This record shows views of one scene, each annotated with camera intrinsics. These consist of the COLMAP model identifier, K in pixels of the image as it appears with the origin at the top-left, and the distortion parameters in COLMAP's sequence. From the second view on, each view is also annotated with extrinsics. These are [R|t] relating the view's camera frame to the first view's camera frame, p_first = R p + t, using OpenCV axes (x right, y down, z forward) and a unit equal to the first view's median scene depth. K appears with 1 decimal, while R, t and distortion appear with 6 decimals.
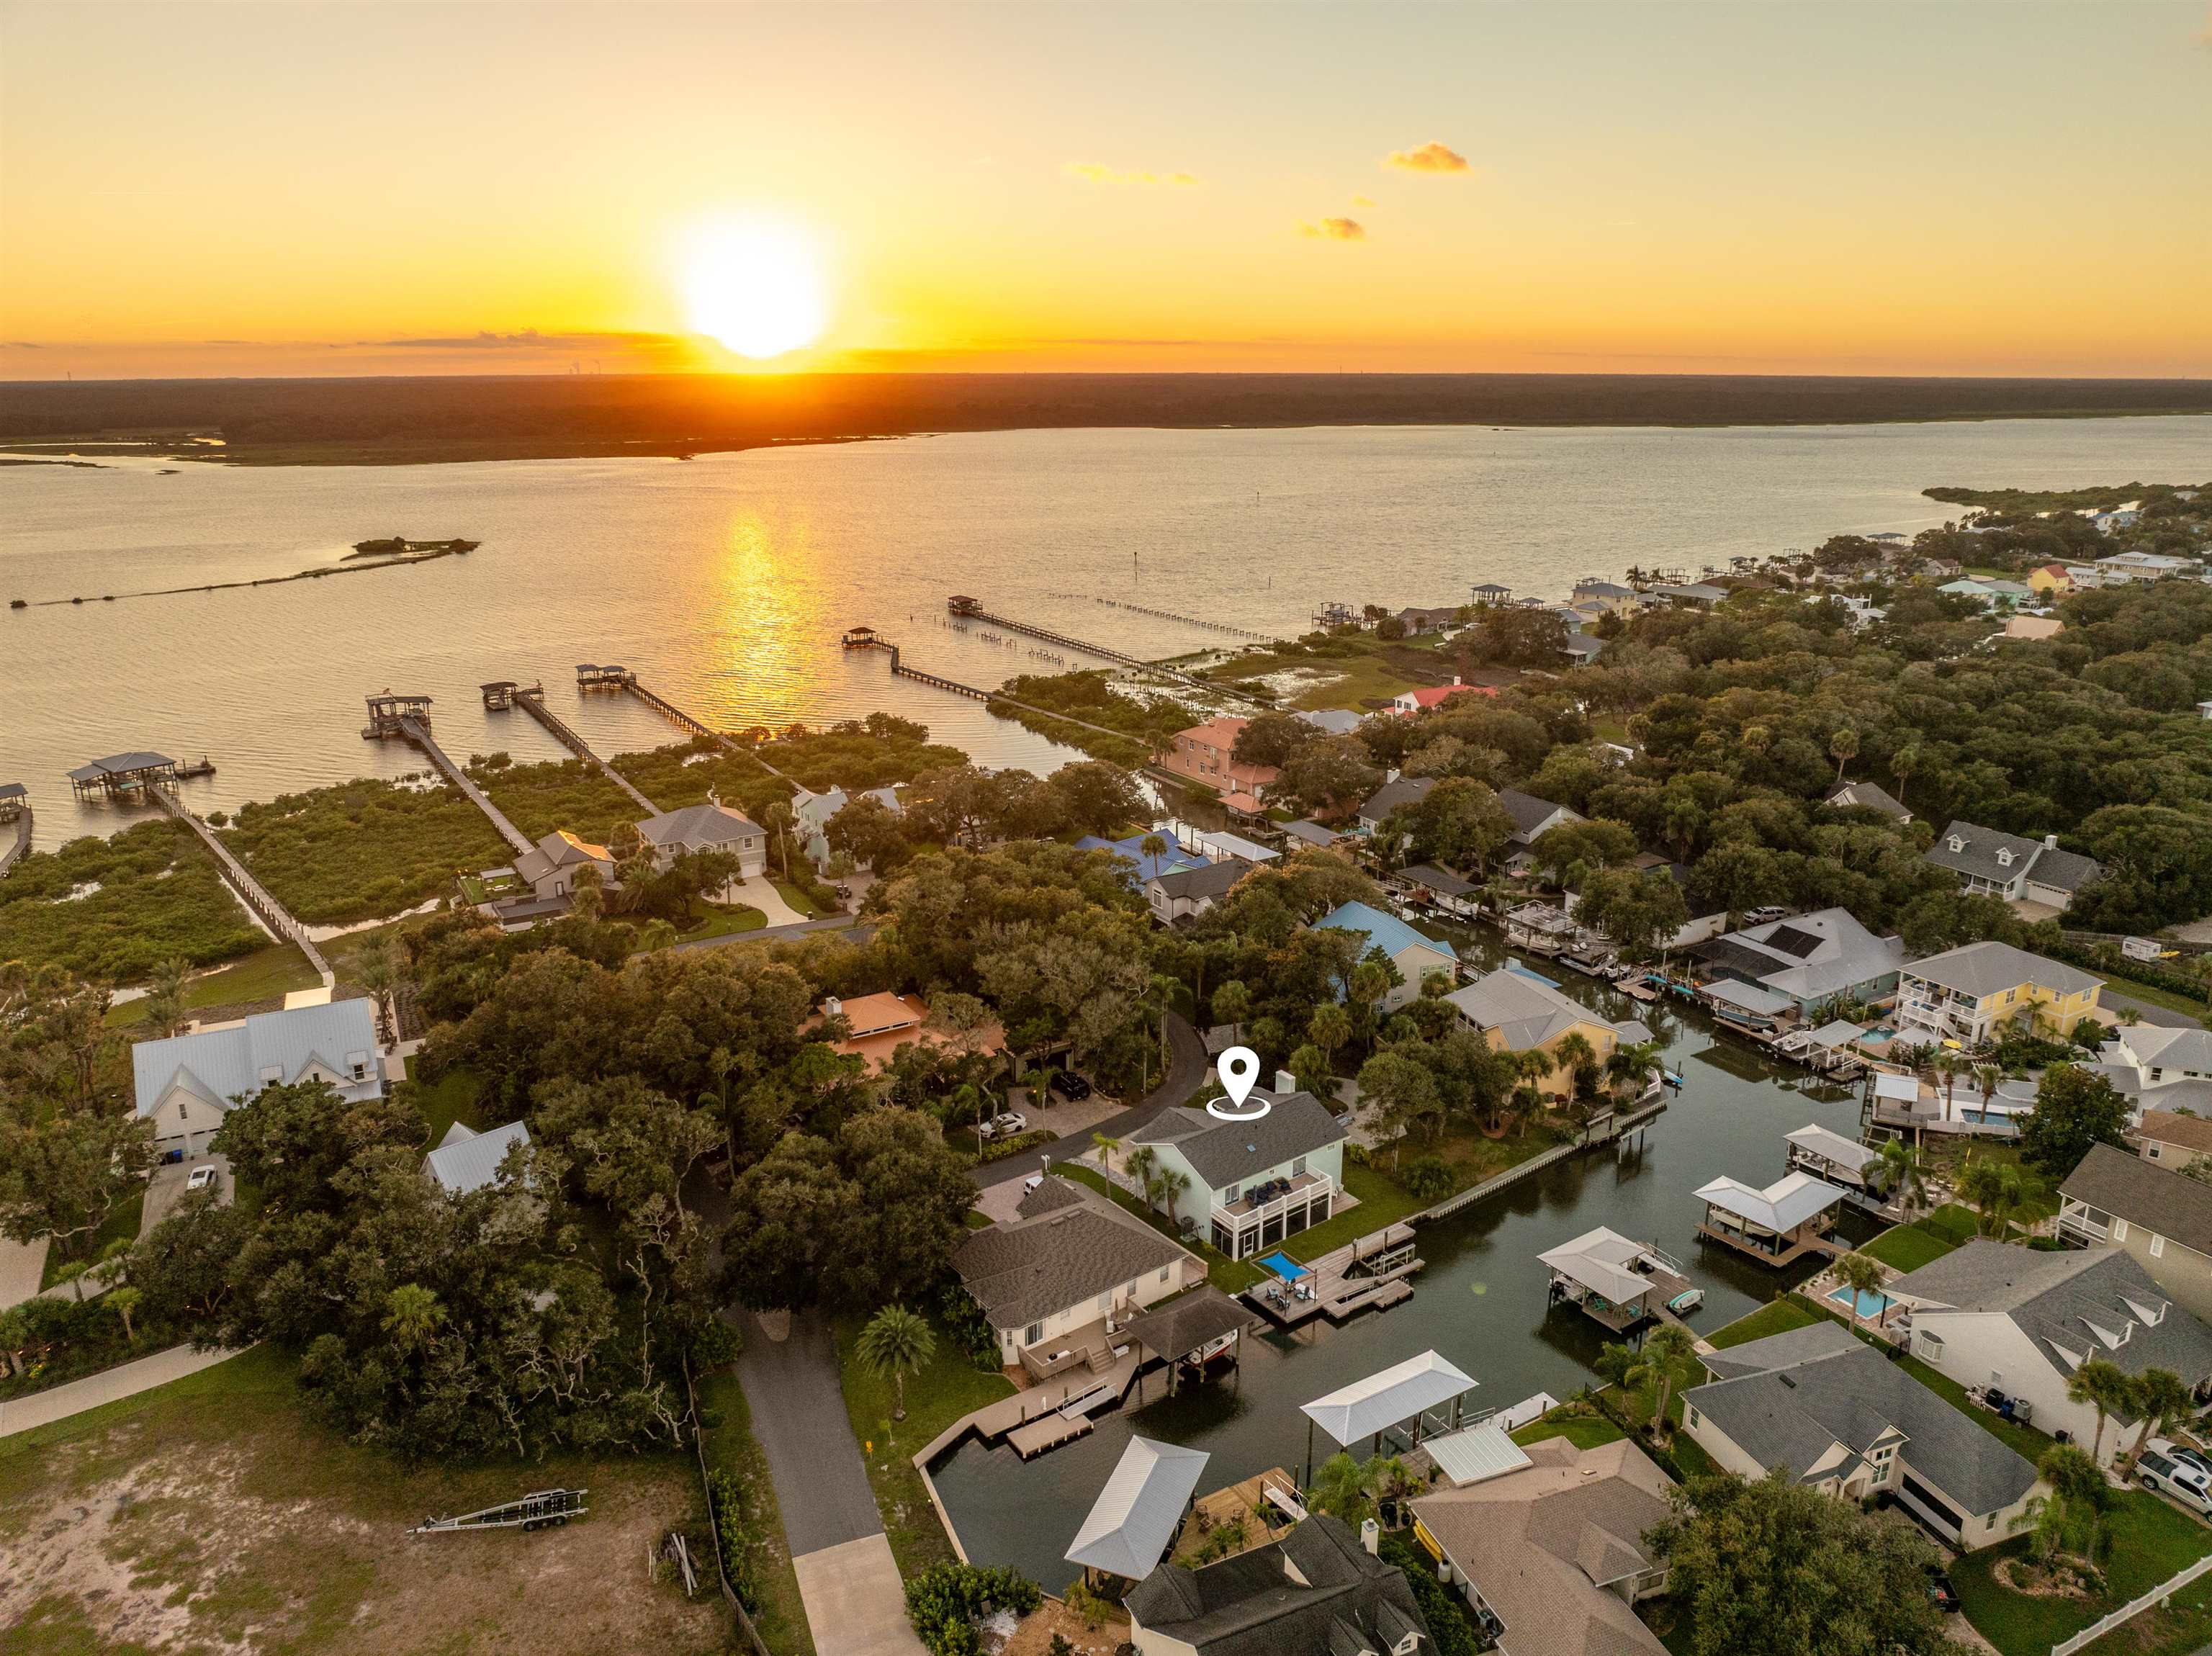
lens RADIAL K [[1556.1, 0, 1106.0], [0, 1556.1, 828.0], [0, 0, 1]] dist [-0.036093, -0.000960]
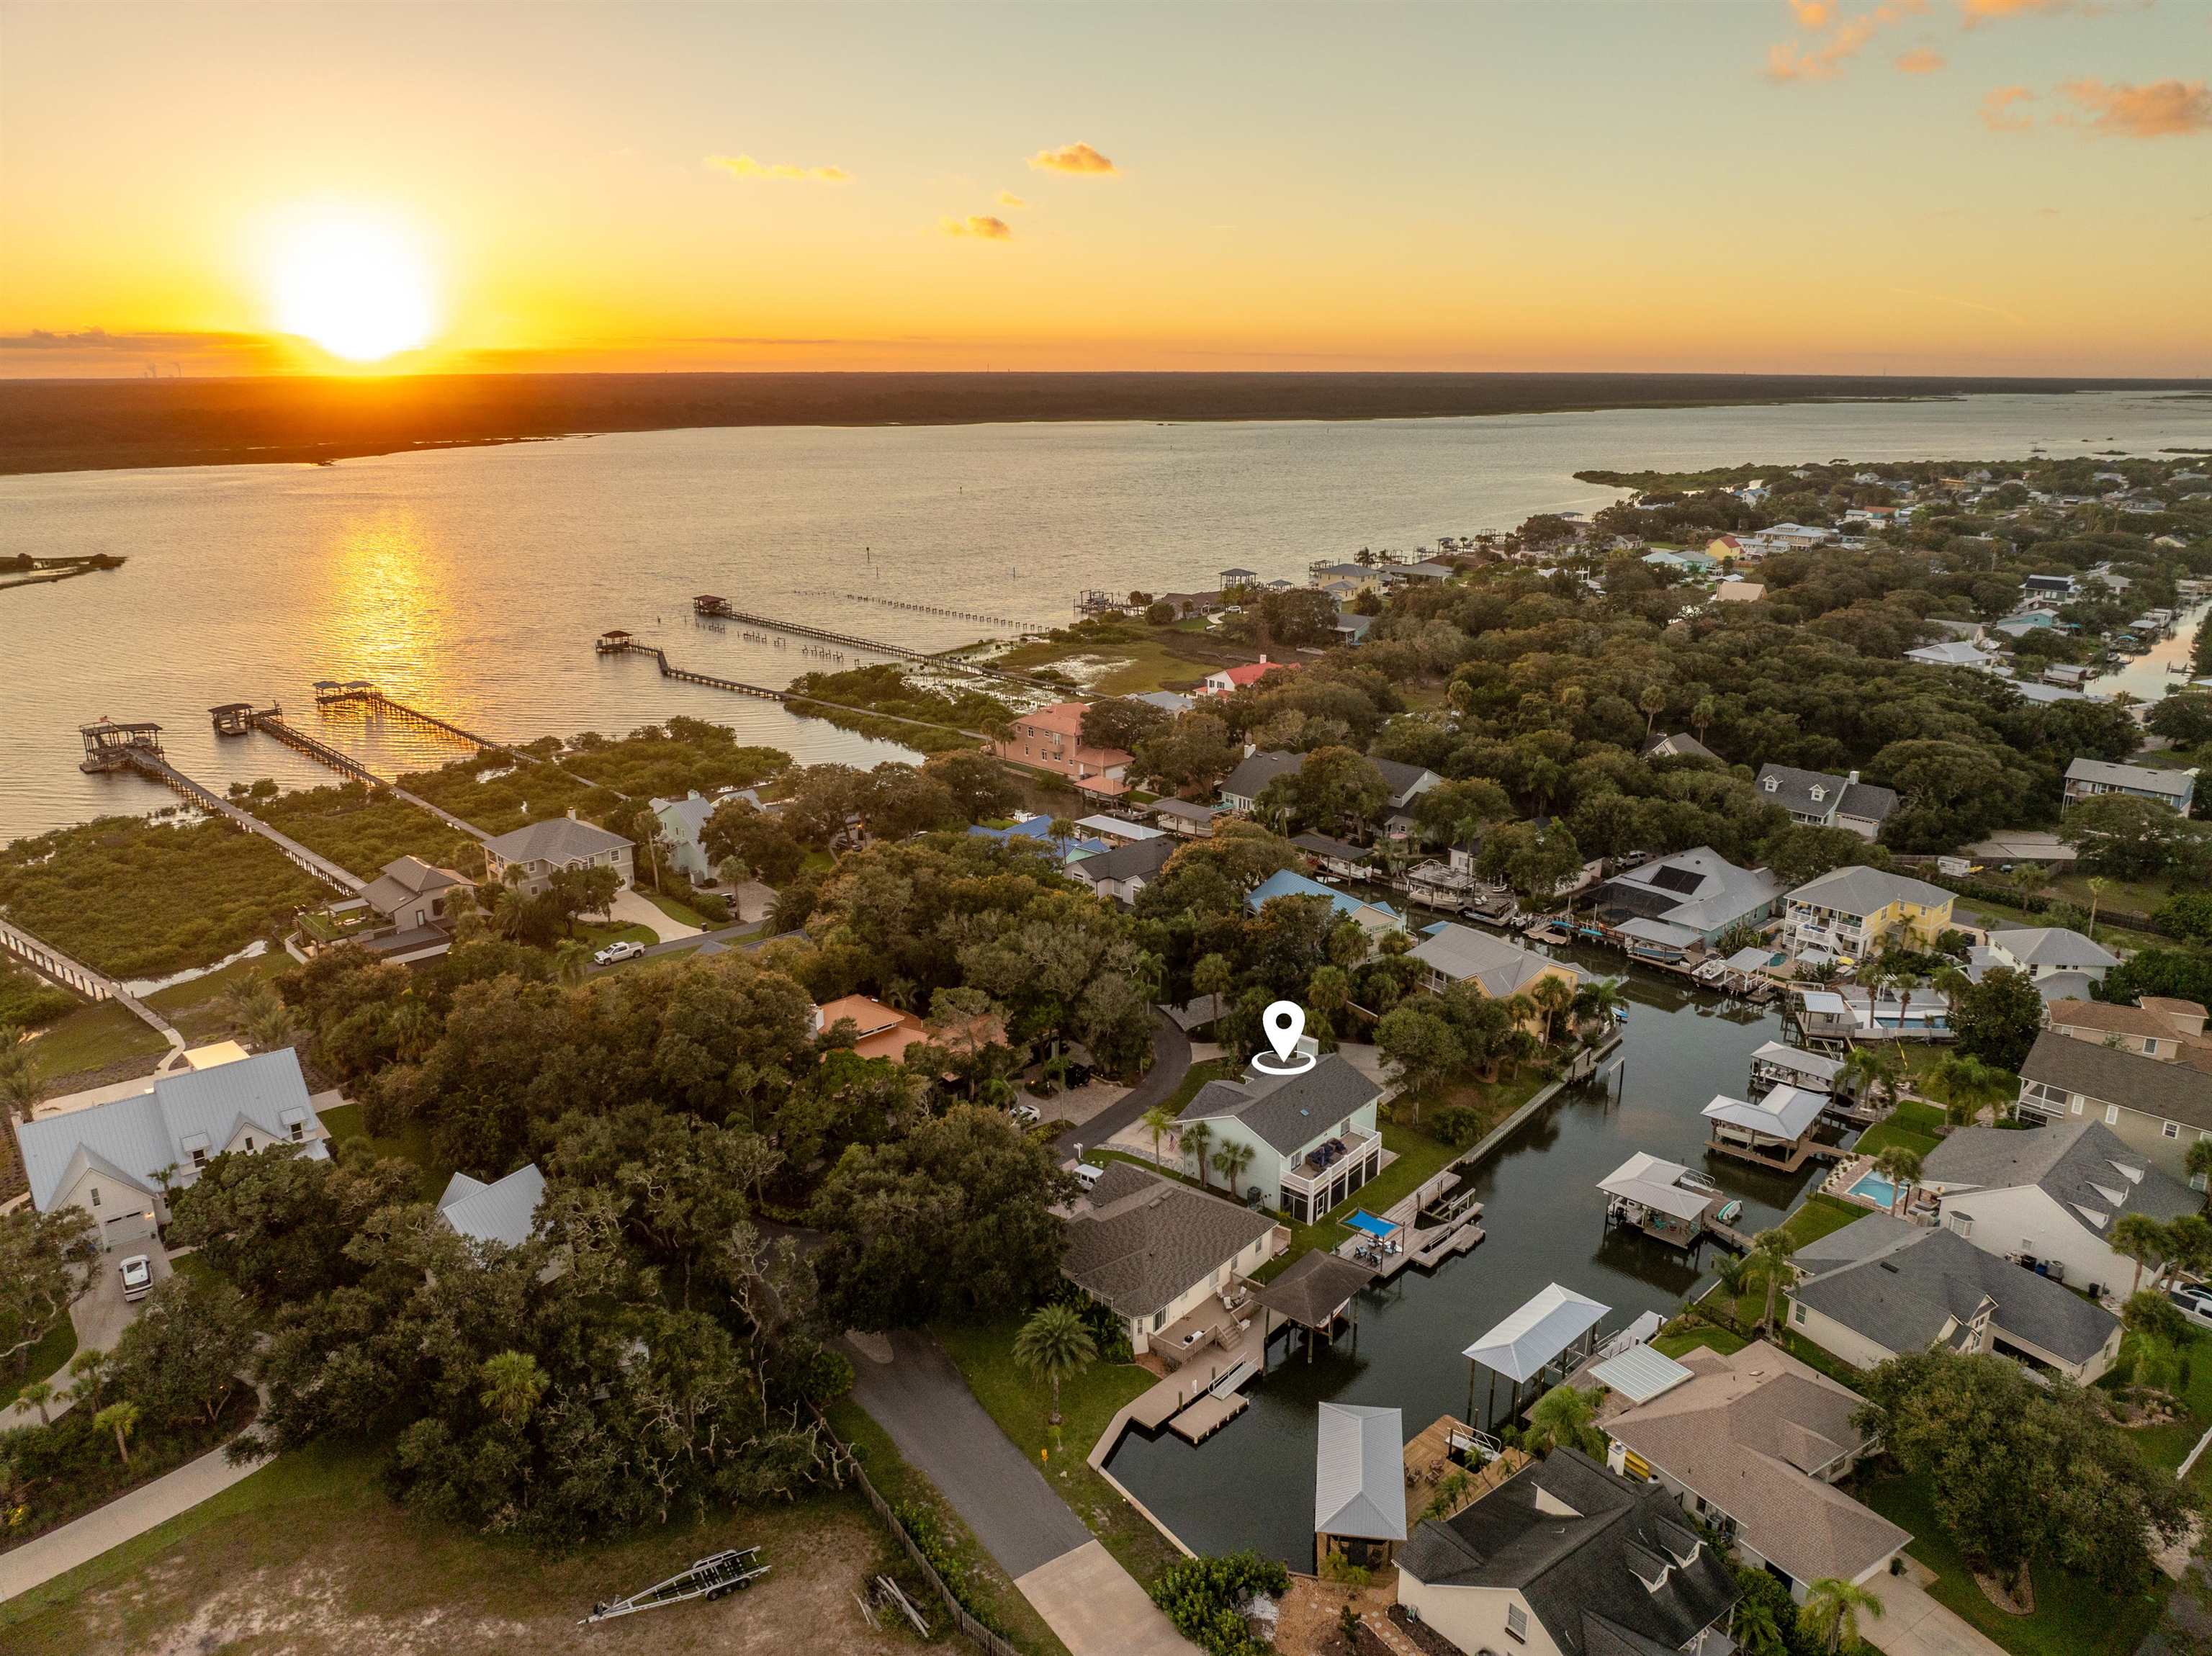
lens RADIAL K [[1556.1, 0, 1106.0], [0, 1556.1, 828.0], [0, 0, 1]] dist [-0.036093, -0.000960]
pose [[0.975538, -0.061600, 0.211023, -0.163385], [0.061545, 0.998081, 0.006835, 0.005579], [-0.211039, 0.006320, 0.977457, 0.031668]]
